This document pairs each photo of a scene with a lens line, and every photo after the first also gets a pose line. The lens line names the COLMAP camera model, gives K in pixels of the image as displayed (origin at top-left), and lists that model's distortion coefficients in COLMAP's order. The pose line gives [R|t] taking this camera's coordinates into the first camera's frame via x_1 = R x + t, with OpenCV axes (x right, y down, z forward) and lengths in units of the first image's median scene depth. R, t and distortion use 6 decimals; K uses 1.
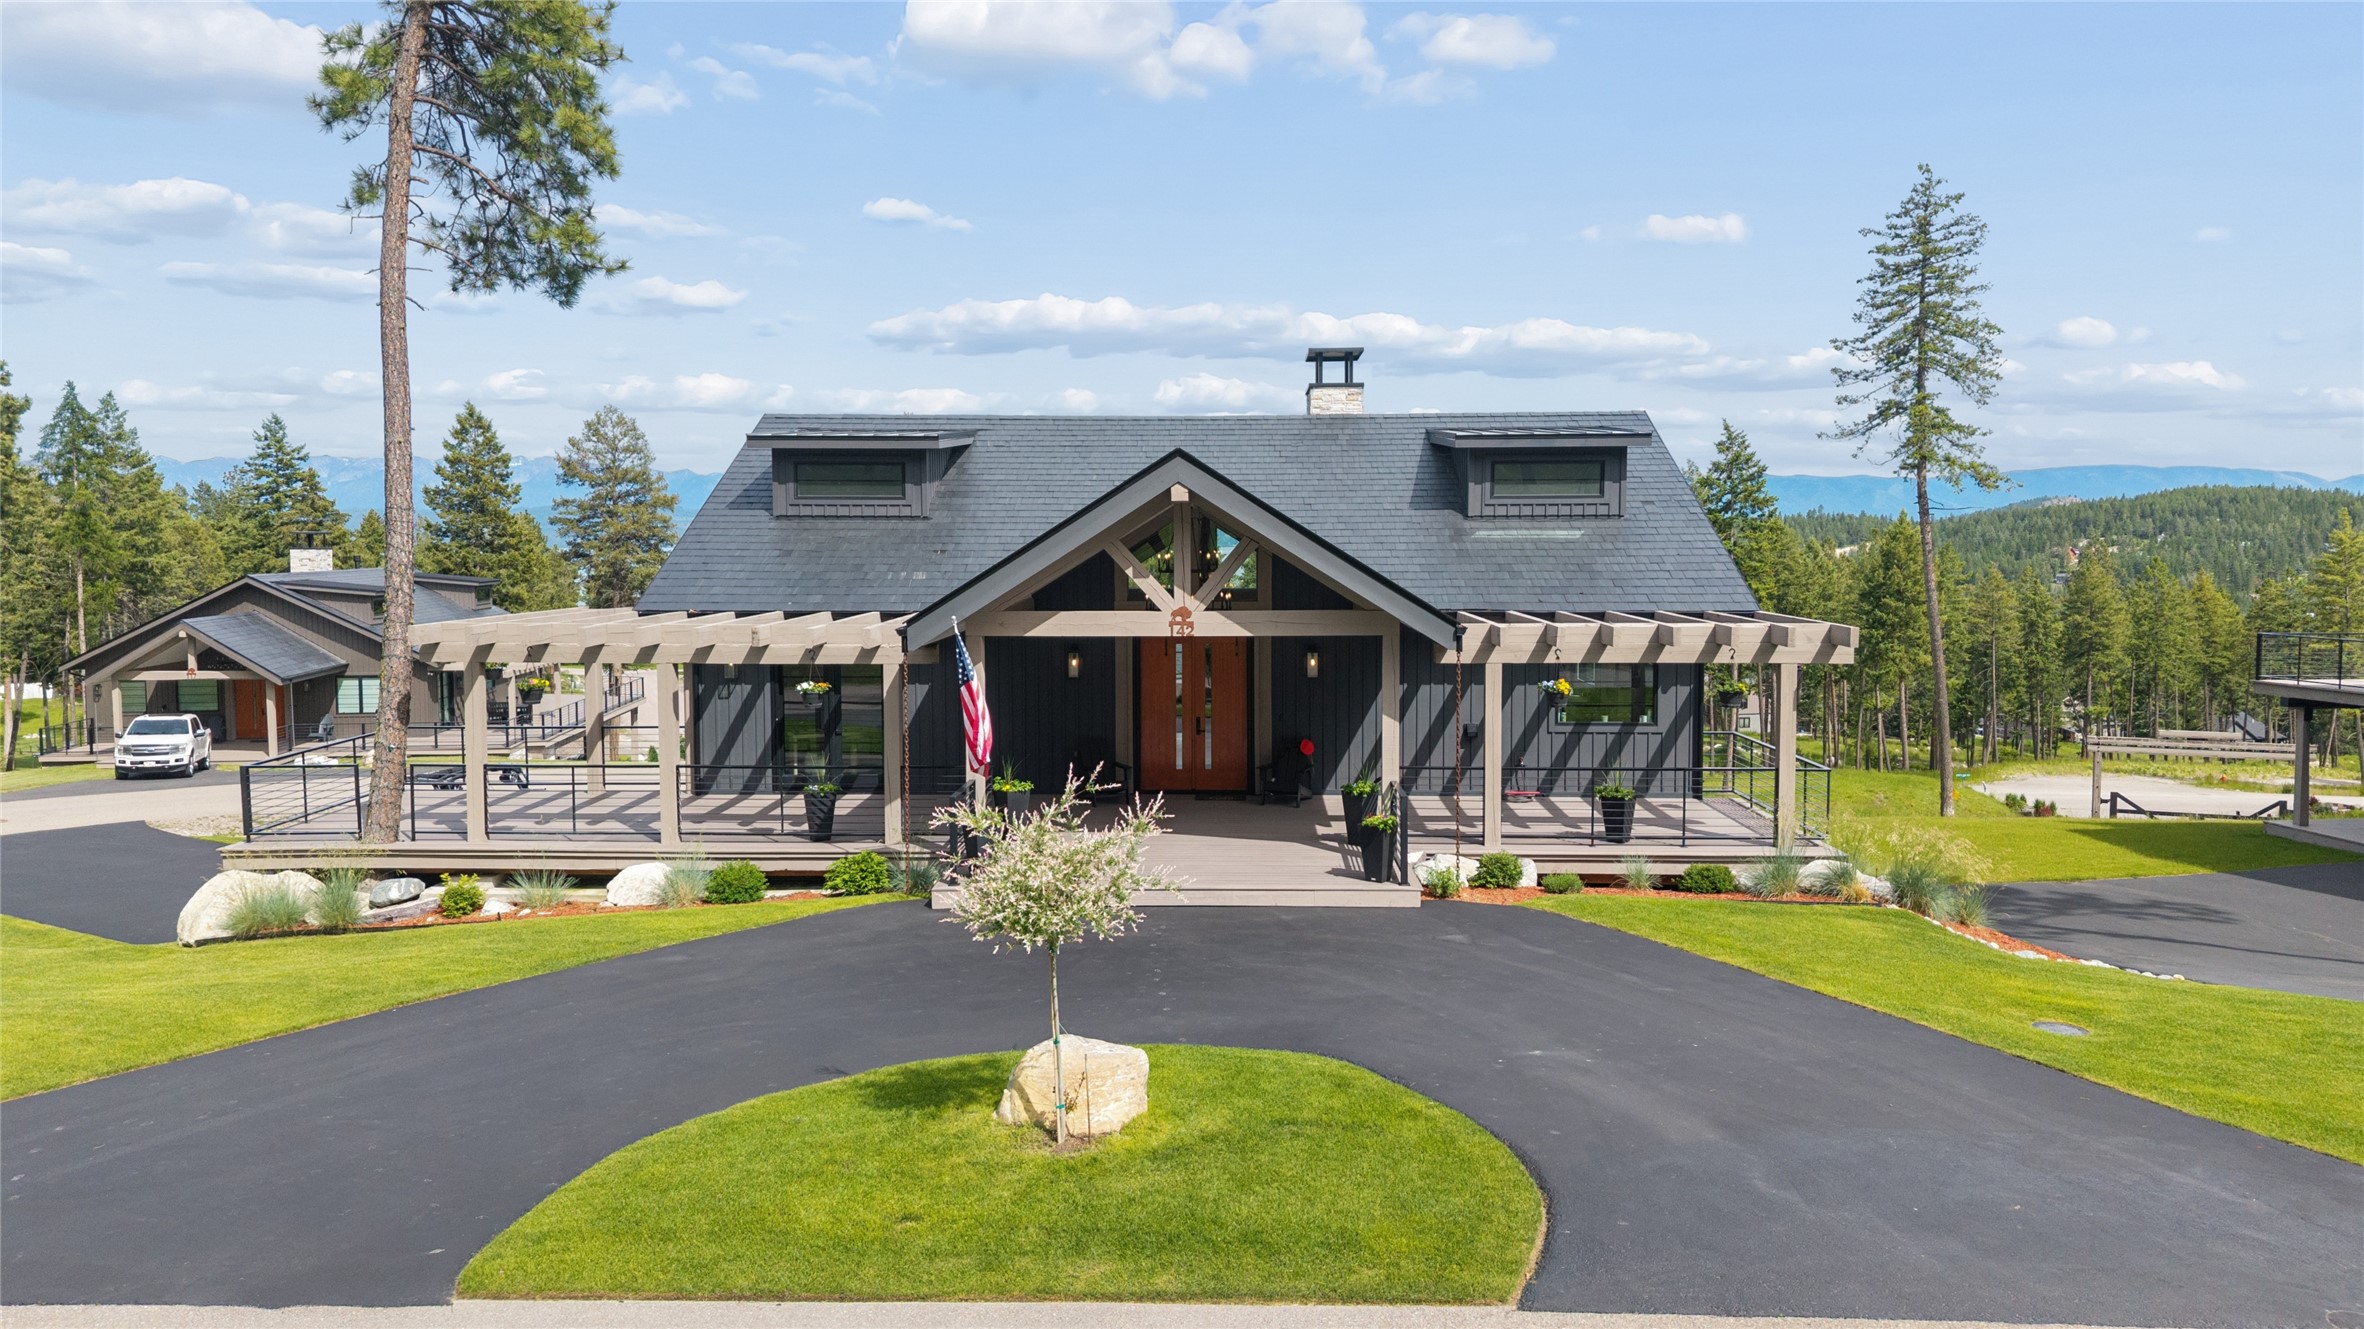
lens RADIAL K [[1634.7, 0, 1182.6], [0, 1634.7, 521.2], [0, 0, 1]] dist [0.017929, -0.004571]
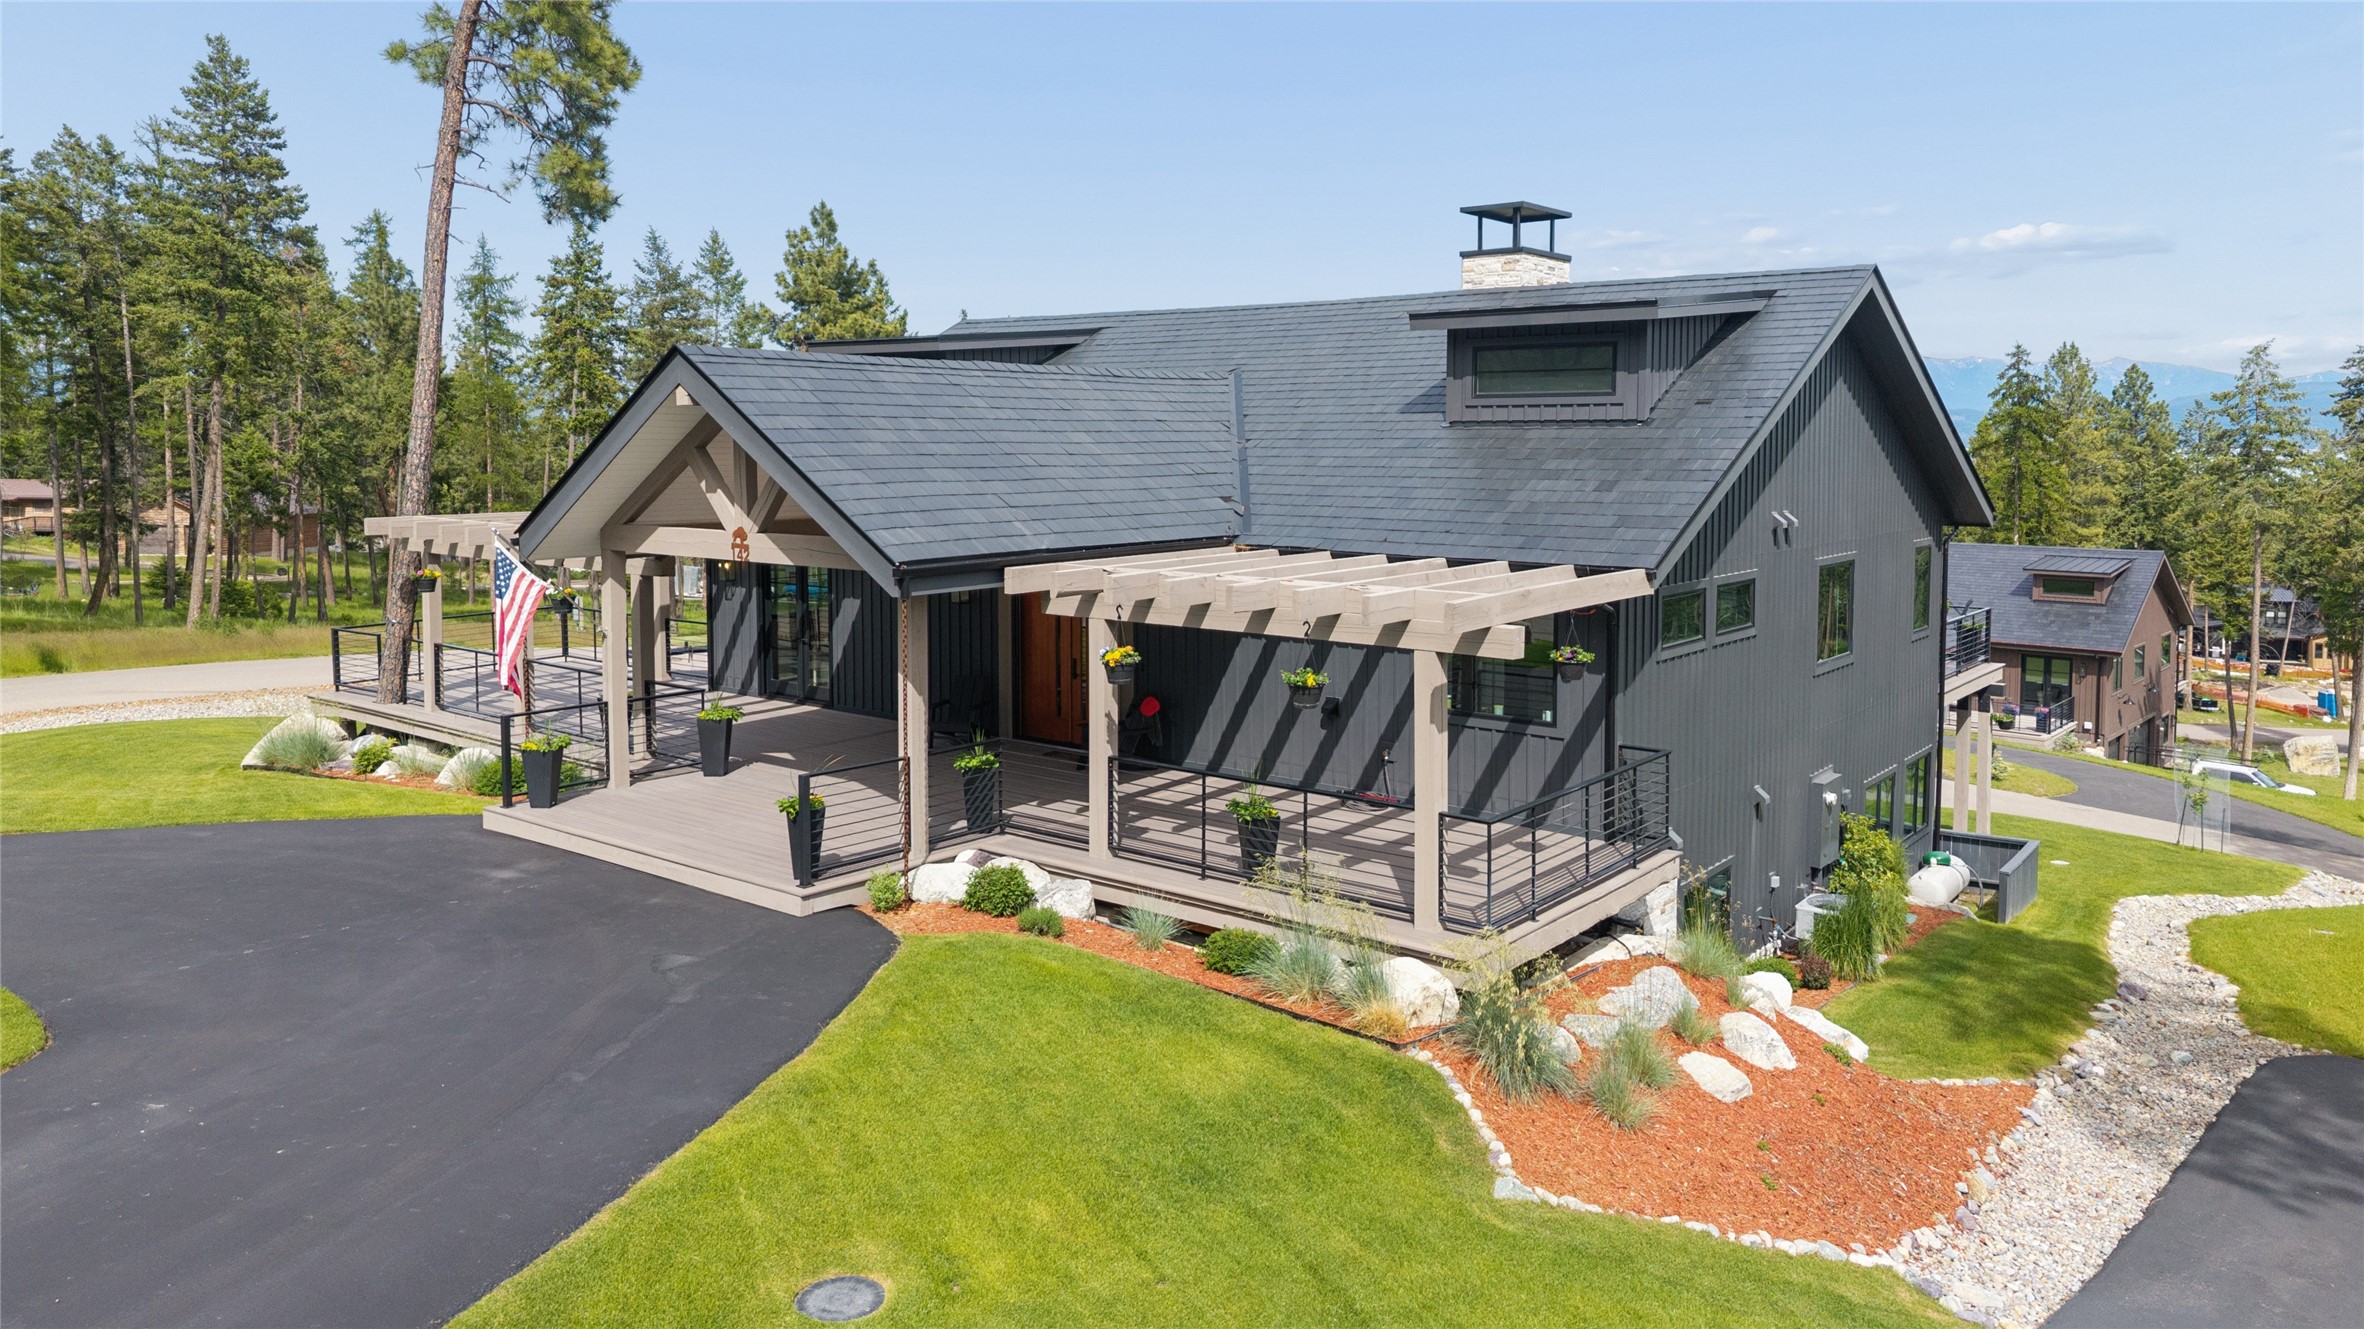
lens RADIAL K [[1649.7, 0, 1265.4], [0, 1649.7, 492.1], [0, 0, 1]] dist [0.027935, -0.042786]
pose [[0.796915, 0.024850, -0.603580, 0.677341], [0.000632, 0.999119, 0.041970, -0.002488], [0.604091, -0.033828, 0.796197, 0.425029]]
